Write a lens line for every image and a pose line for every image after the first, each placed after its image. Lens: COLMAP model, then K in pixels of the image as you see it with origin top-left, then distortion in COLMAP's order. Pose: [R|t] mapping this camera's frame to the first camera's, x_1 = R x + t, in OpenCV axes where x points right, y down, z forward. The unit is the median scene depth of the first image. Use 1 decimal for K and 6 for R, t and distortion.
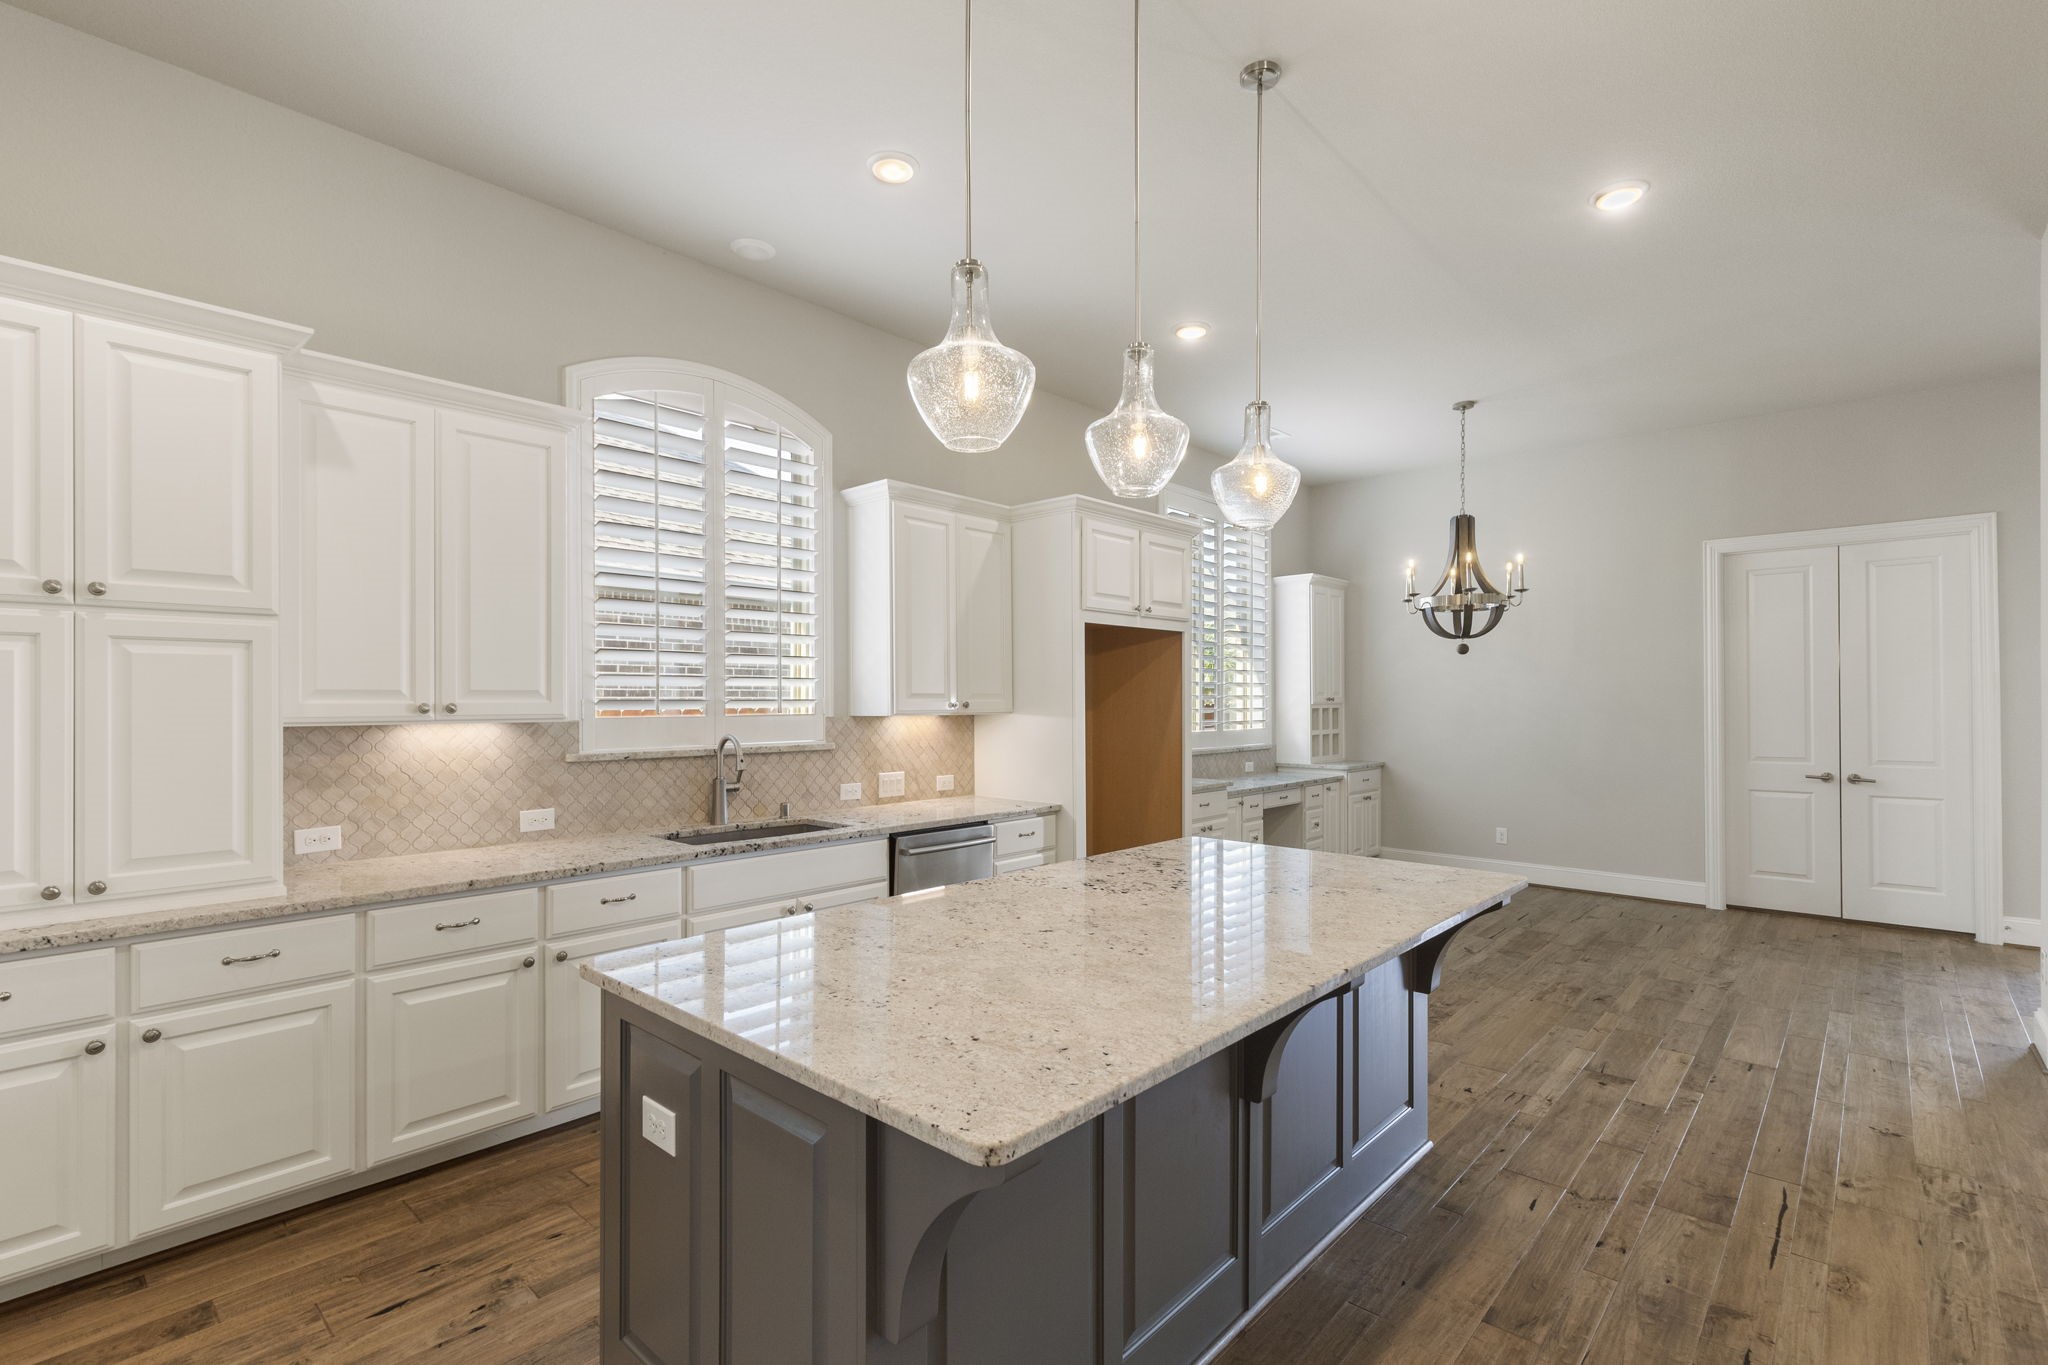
lens RADIAL K [[939.2, 0, 1000.0], [0, 939.2, 694.1], [0, 0, 1]] dist [0.000265, 0.000703]
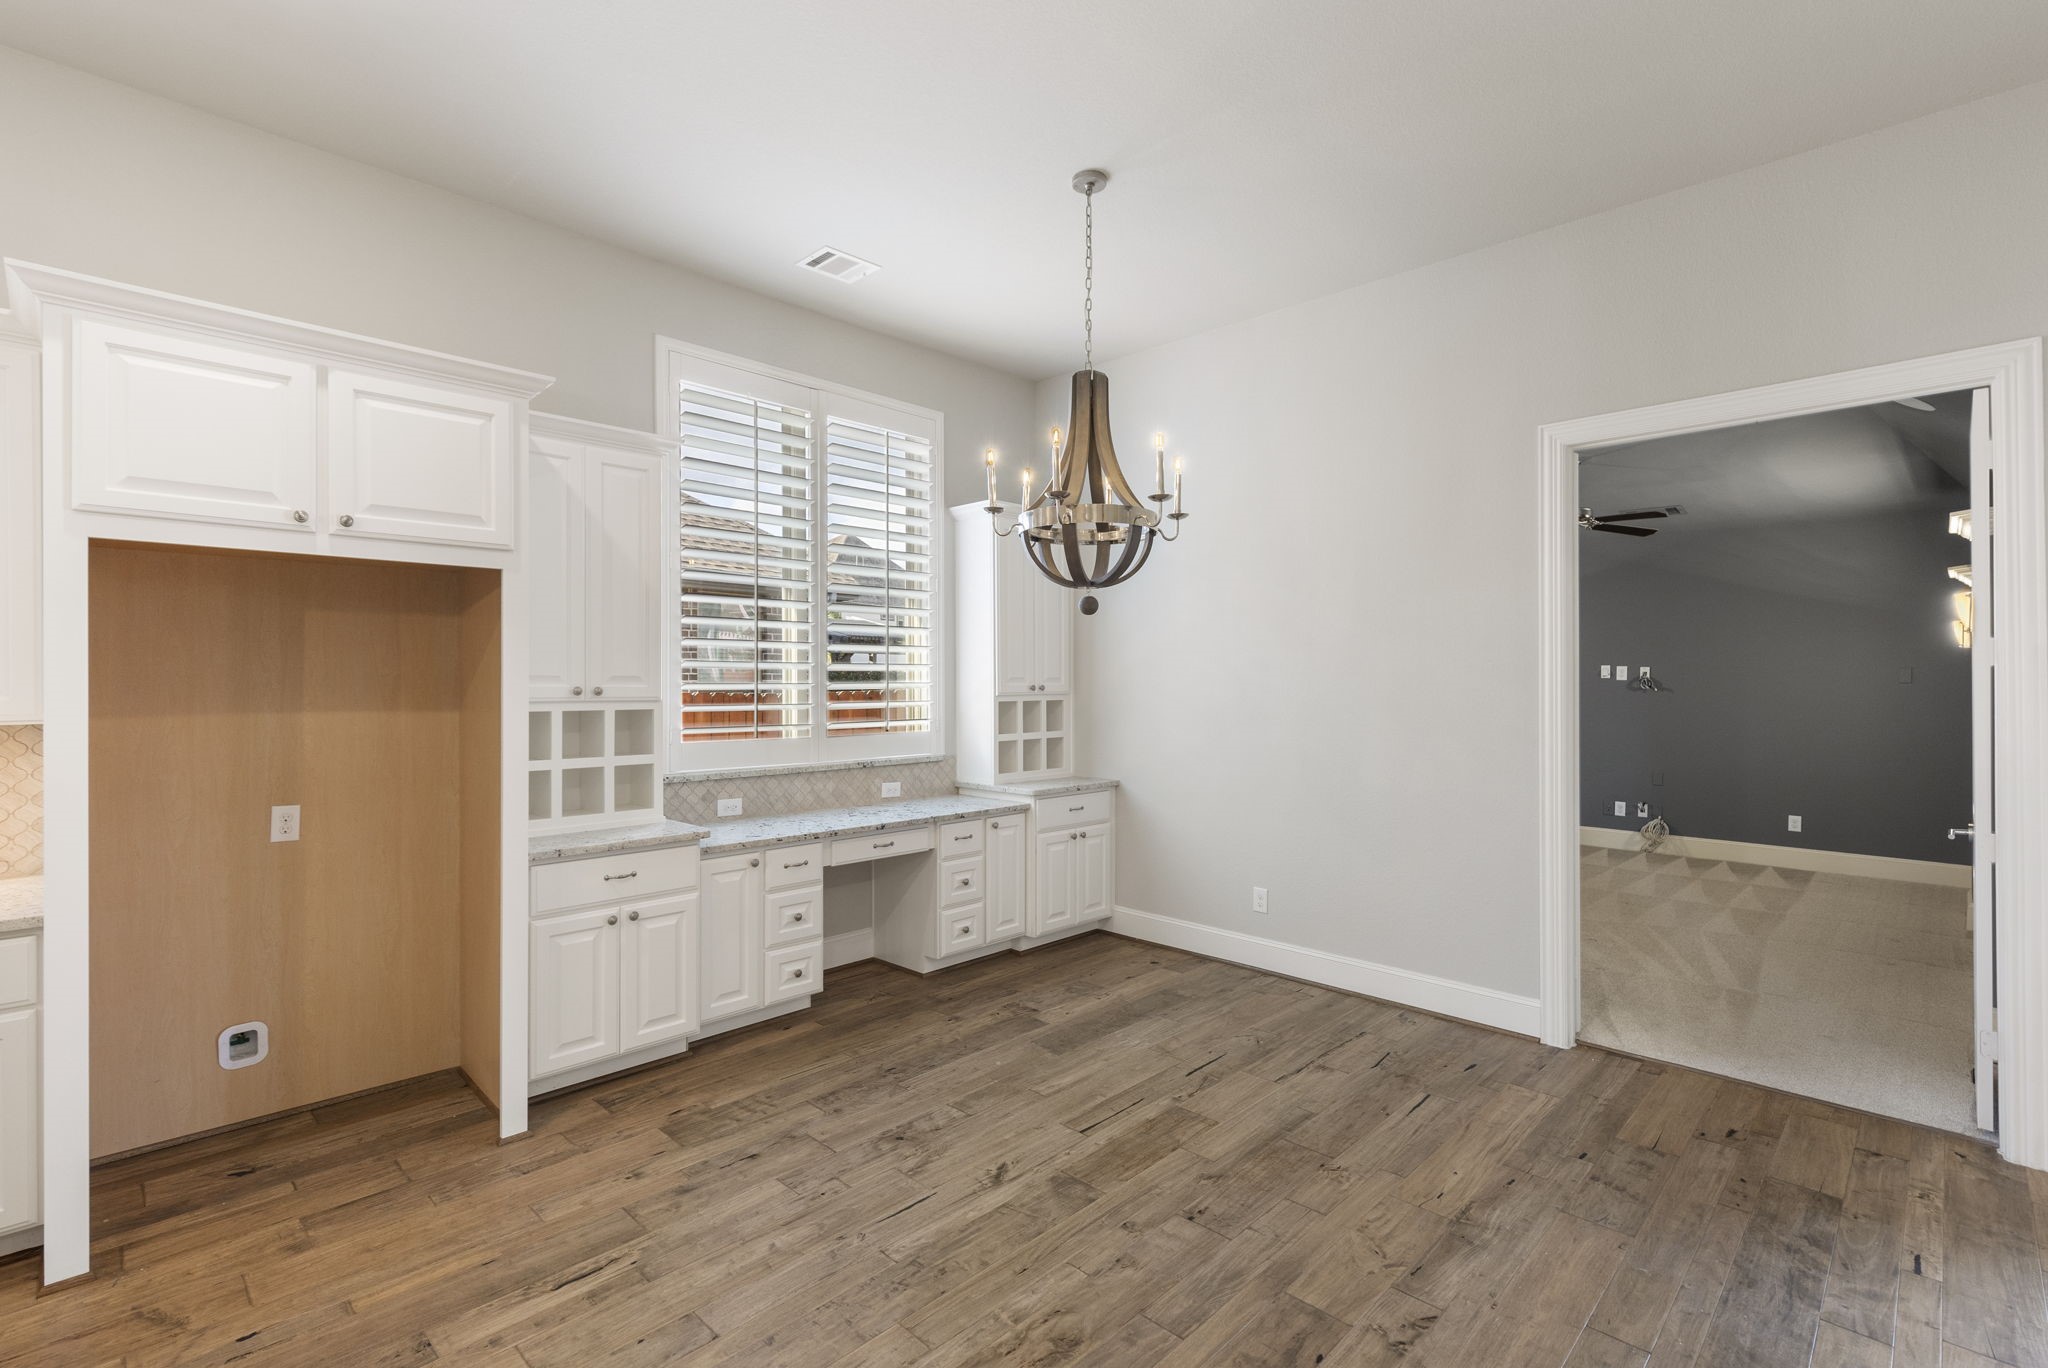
lens RADIAL K [[923.1, 0, 1026.6], [0, 923.1, 678.9], [0, 0, 1]] dist [0.005788, -0.000388]
pose [[0.999679, 0.002777, -0.025193, 0.428369], [-0.002664, 0.999986, 0.004543, -0.004964], [0.025205, -0.004475, 0.999672, 0.394590]]
